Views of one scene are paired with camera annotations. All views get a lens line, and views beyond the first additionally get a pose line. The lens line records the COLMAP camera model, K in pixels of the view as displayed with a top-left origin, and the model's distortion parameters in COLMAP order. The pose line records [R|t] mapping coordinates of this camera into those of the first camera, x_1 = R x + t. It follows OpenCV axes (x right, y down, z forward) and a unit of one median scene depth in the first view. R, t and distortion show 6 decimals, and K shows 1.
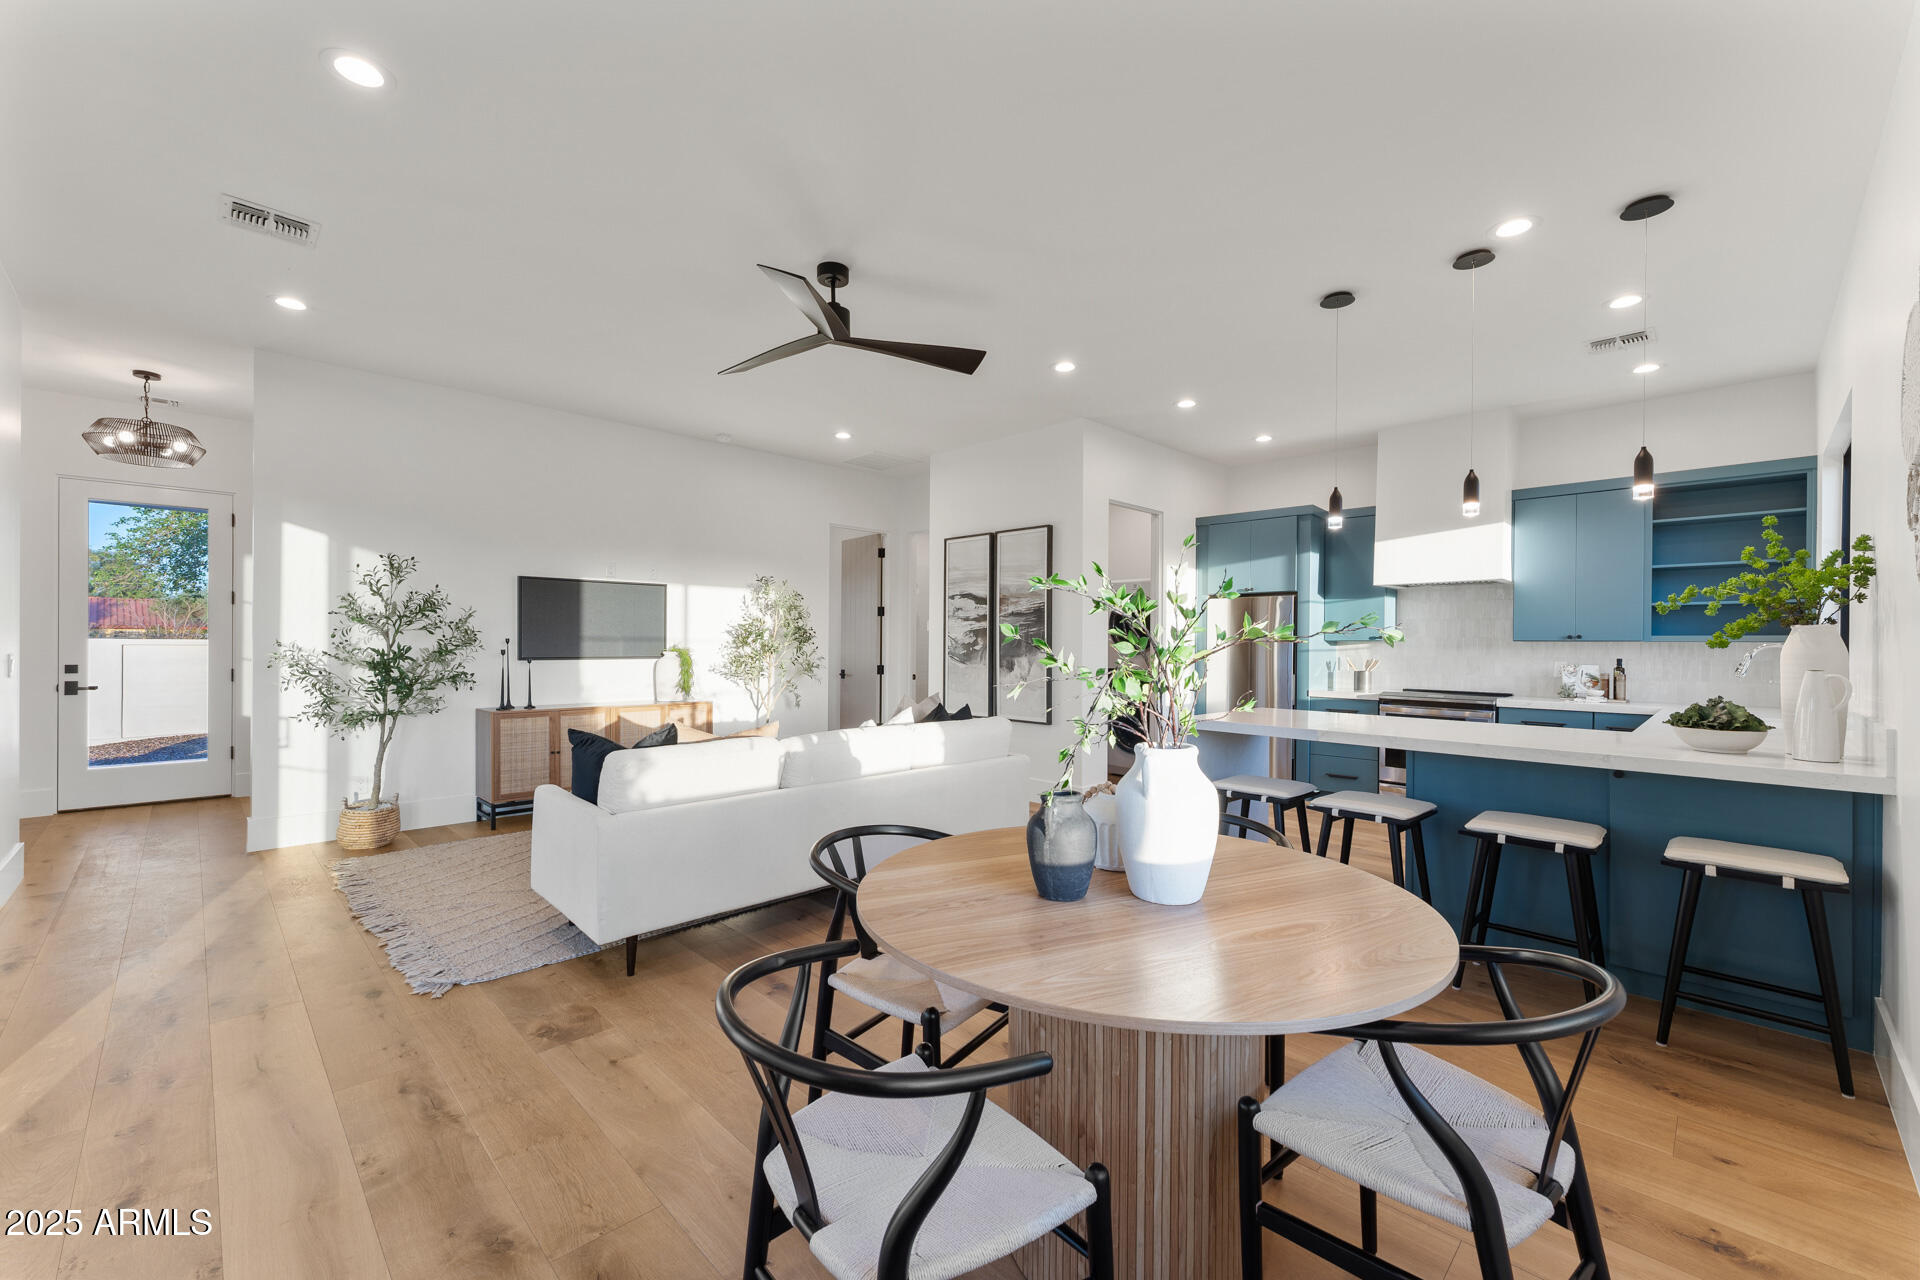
lens RADIAL K [[777.7, 0, 964.5], [0, 777.7, 649.4], [0, 0, 1]] dist [0.003085, 0.000227]
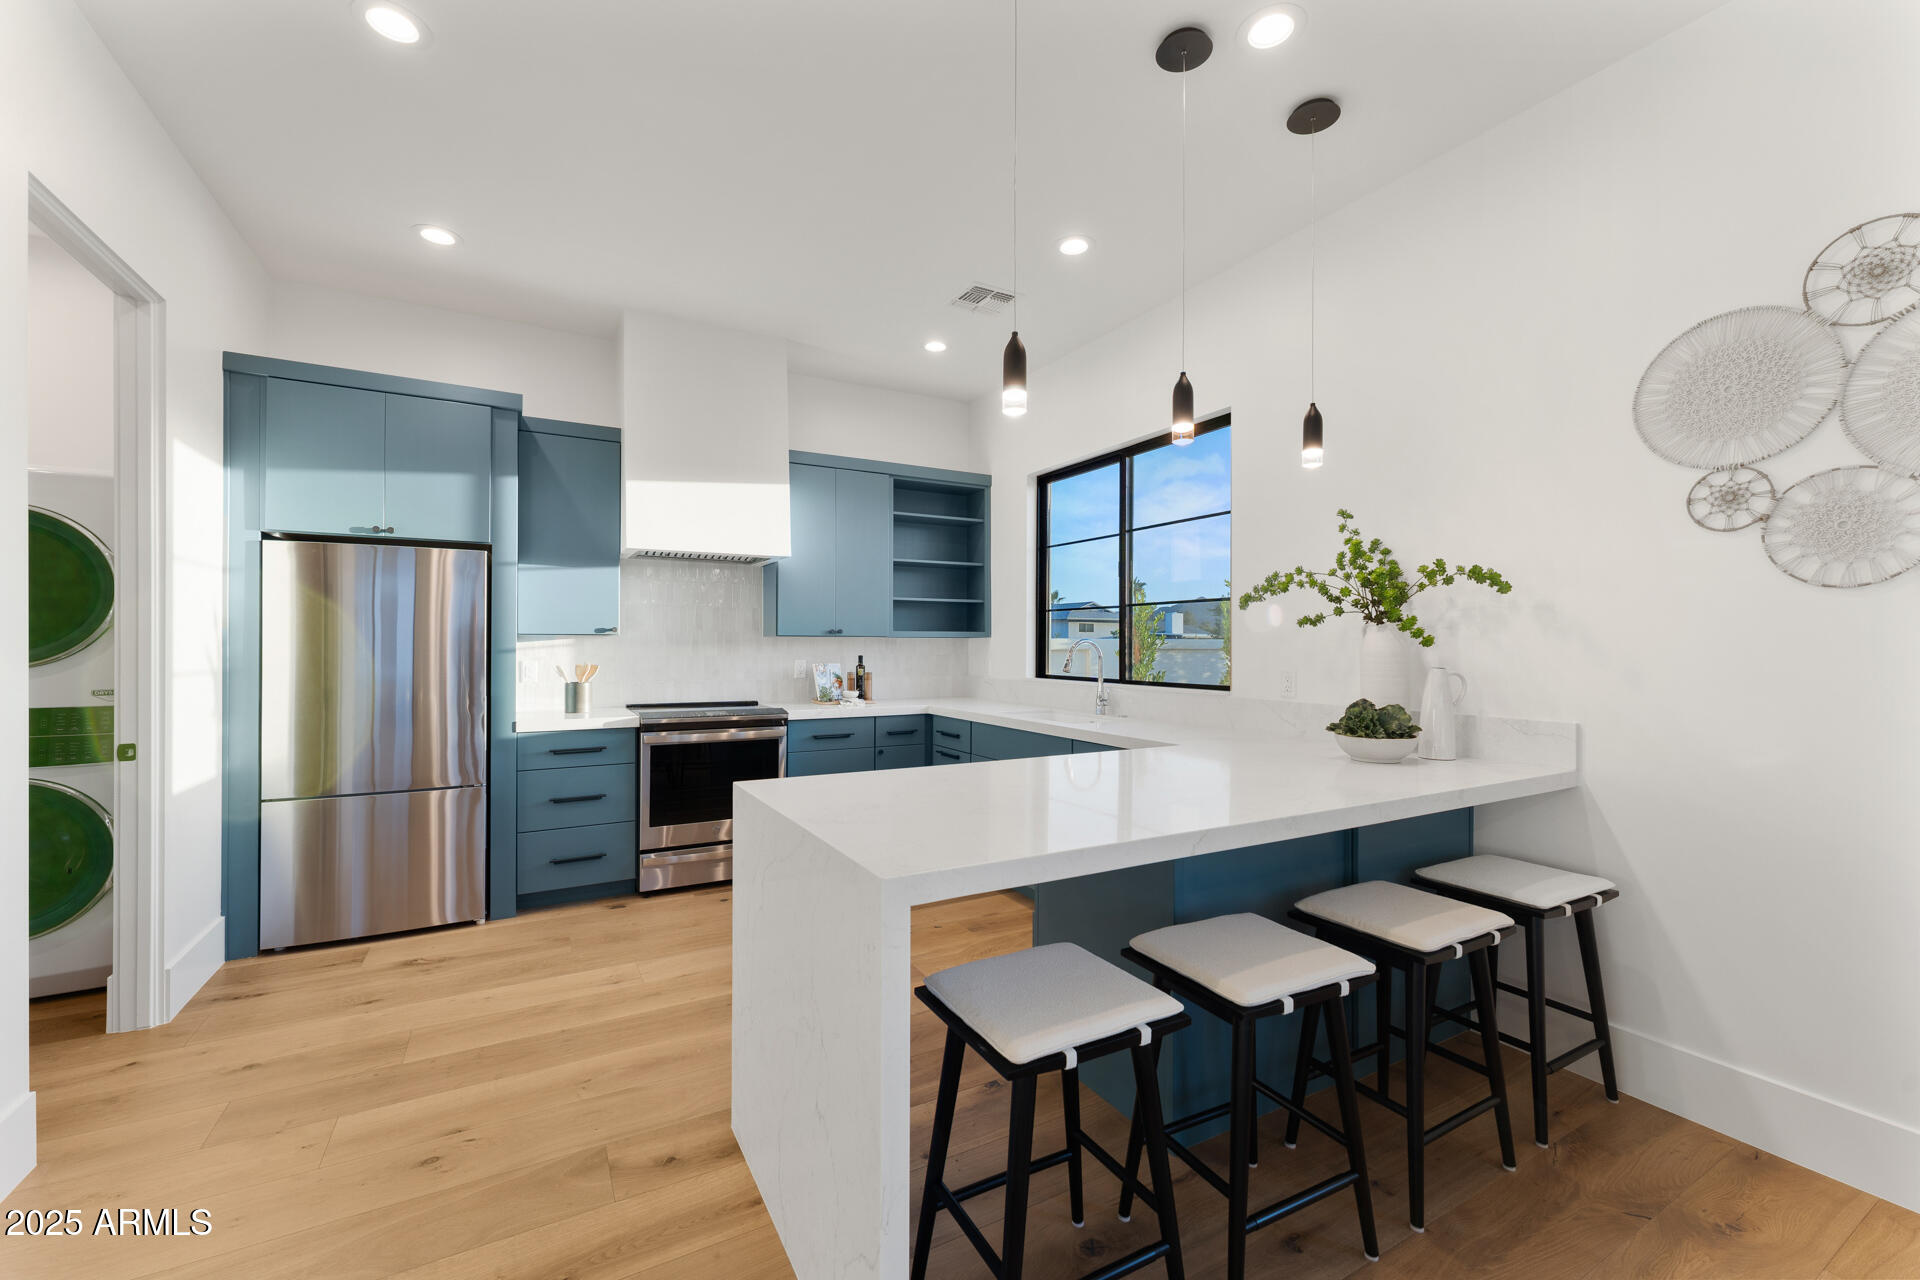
lens RADIAL K [[777.7, 0, 955.0], [0, 777.7, 642.6], [0, 0, 1]] dist [0.003085, 0.000227]
pose [[0.274641, -0.003541, 0.961540, -0.012560], [0.006173, 0.999979, 0.001920, -0.004581], [-0.961527, 0.005409, 0.274657, 0.618142]]
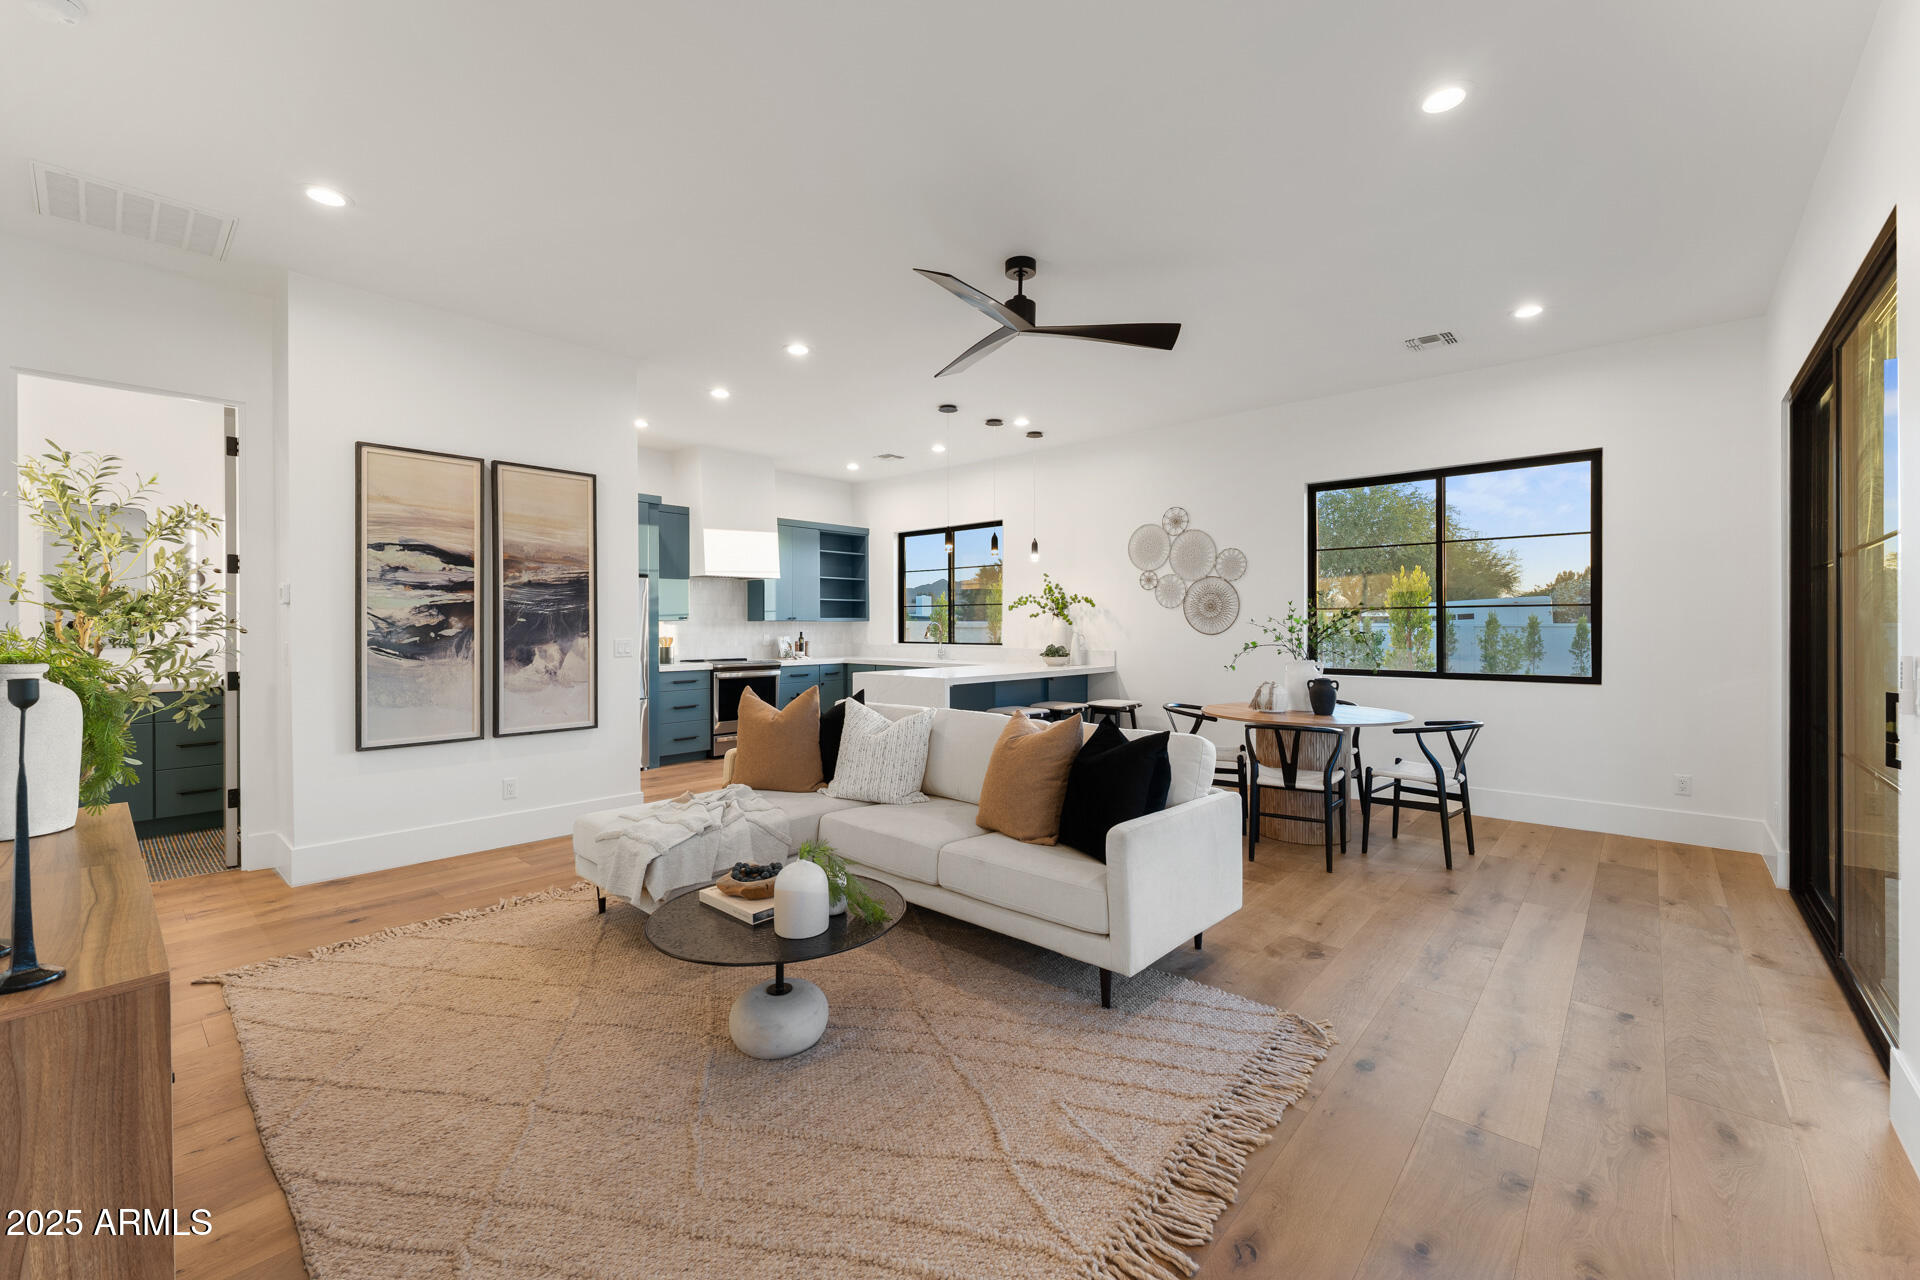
lens RADIAL K [[777.7, 0, 968.1], [0, 777.7, 637.5], [0, 0, 1]] dist [0.003085, 0.000227]
pose [[-0.063586, -0.023563, 0.997698, -0.765881], [0.008910, 0.999668, 0.024177, -0.011822], [-0.997937, 0.010427, -0.063355, 0.729849]]
